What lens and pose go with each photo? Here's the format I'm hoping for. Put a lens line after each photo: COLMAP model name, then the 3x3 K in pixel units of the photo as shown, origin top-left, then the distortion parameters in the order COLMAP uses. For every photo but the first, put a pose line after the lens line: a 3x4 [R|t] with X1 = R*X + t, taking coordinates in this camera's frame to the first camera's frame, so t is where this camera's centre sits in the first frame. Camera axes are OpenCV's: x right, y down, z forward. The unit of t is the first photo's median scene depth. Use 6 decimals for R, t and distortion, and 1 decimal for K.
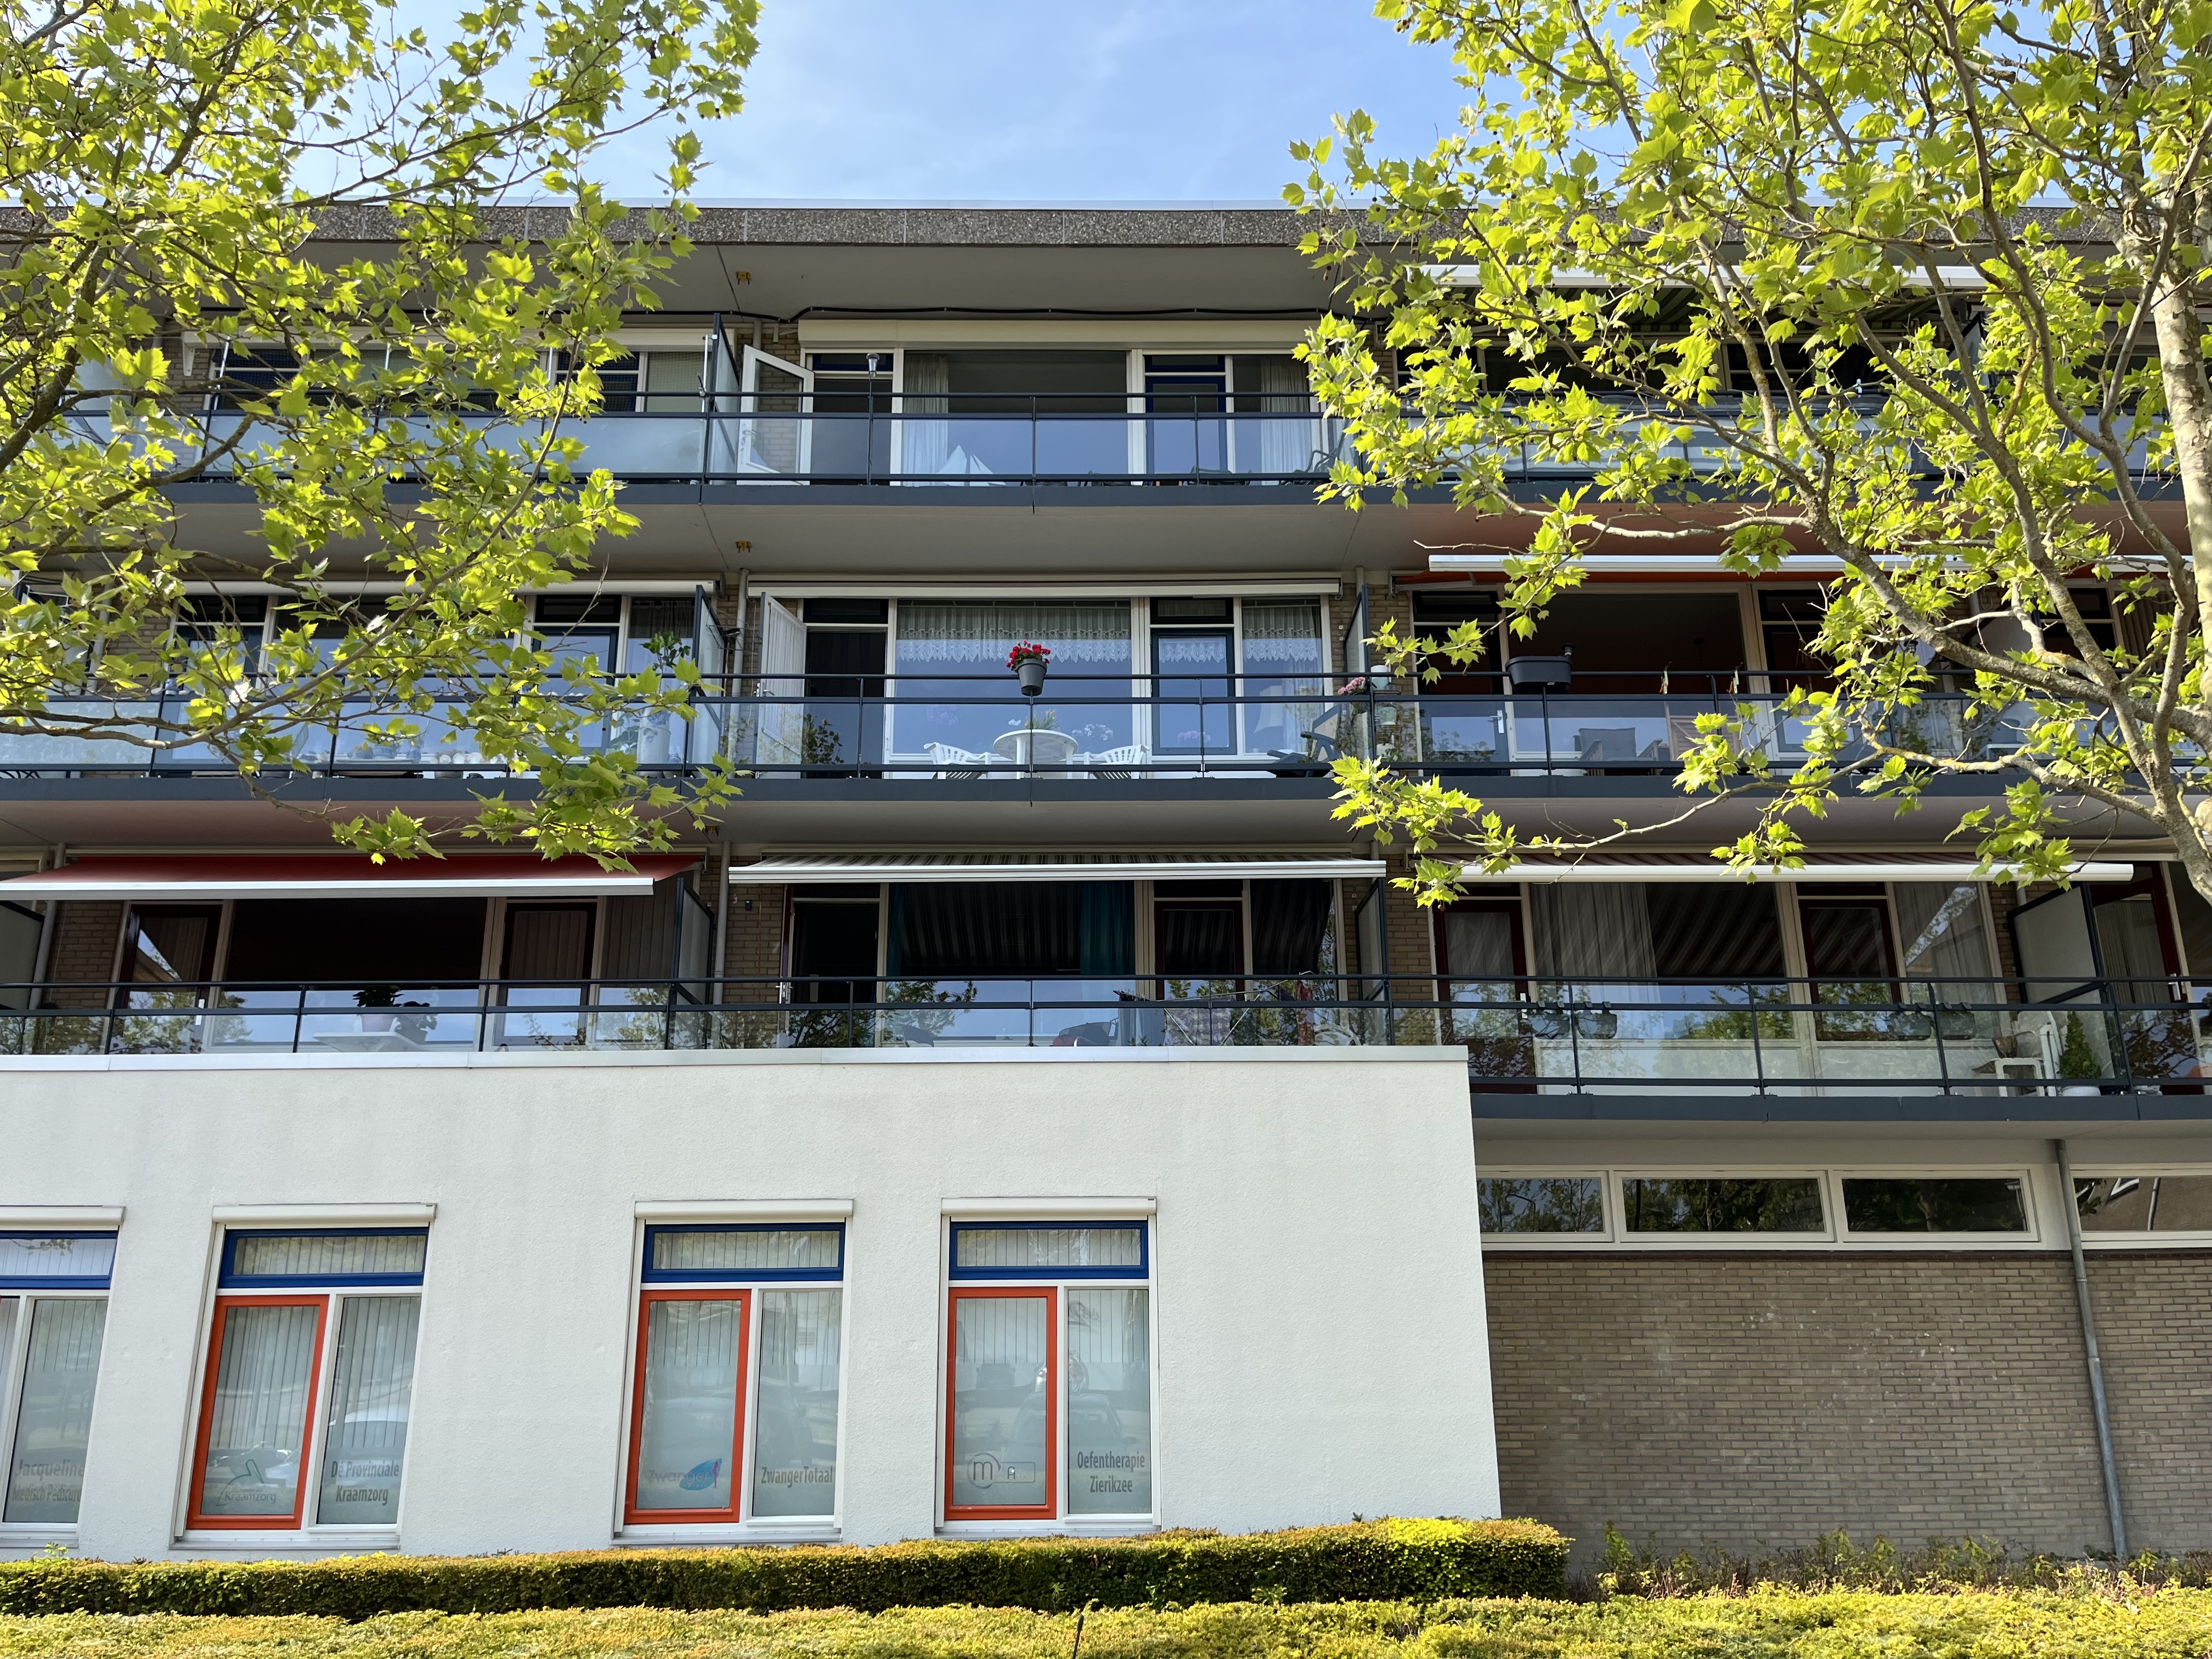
lens RADIAL K [[1639.3, 0, 1106.0], [0, 1639.3, 829.5], [0, 0, 1]] dist [0.033850, -0.006390]
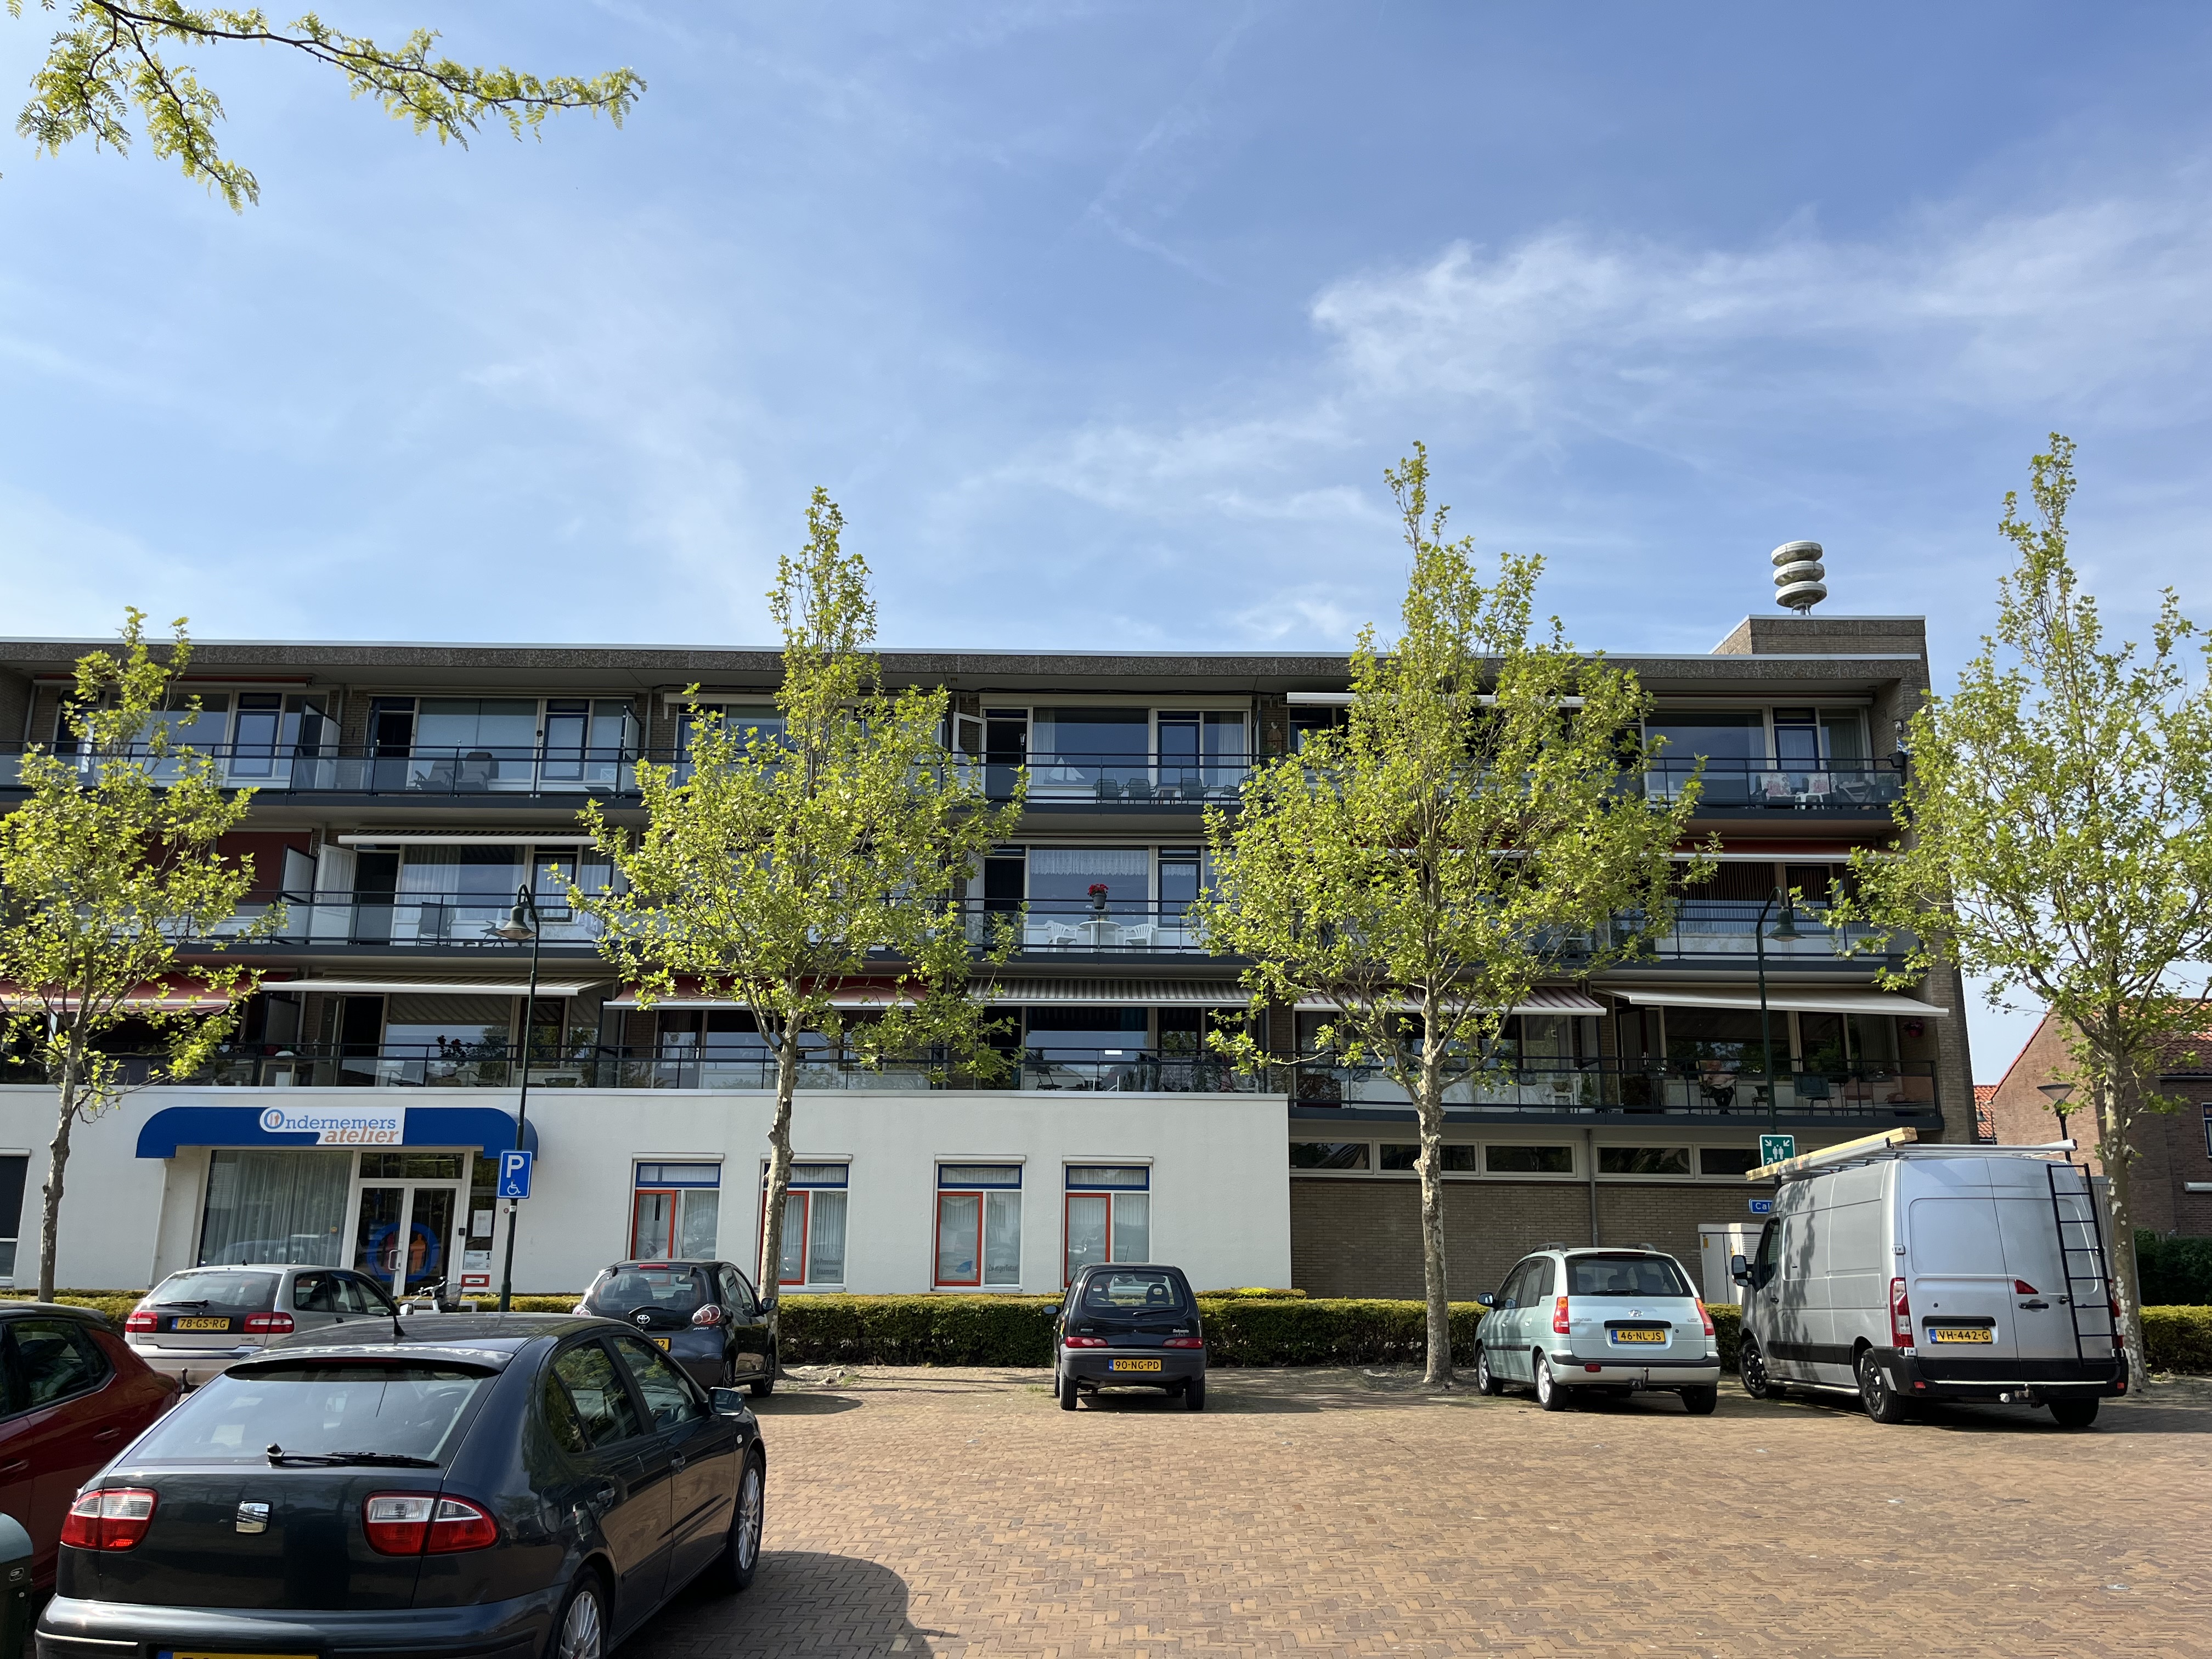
lens RADIAL K [[1639.3, 0, 1106.0], [0, 1639.3, 829.5], [0, 0, 1]] dist [0.033850, -0.006390]
pose [[0.999769, 0.020852, -0.005136, -0.027980], [-0.020412, 0.997017, 0.074429, -0.335709], [0.006673, -0.074307, 0.997213, -1.054489]]
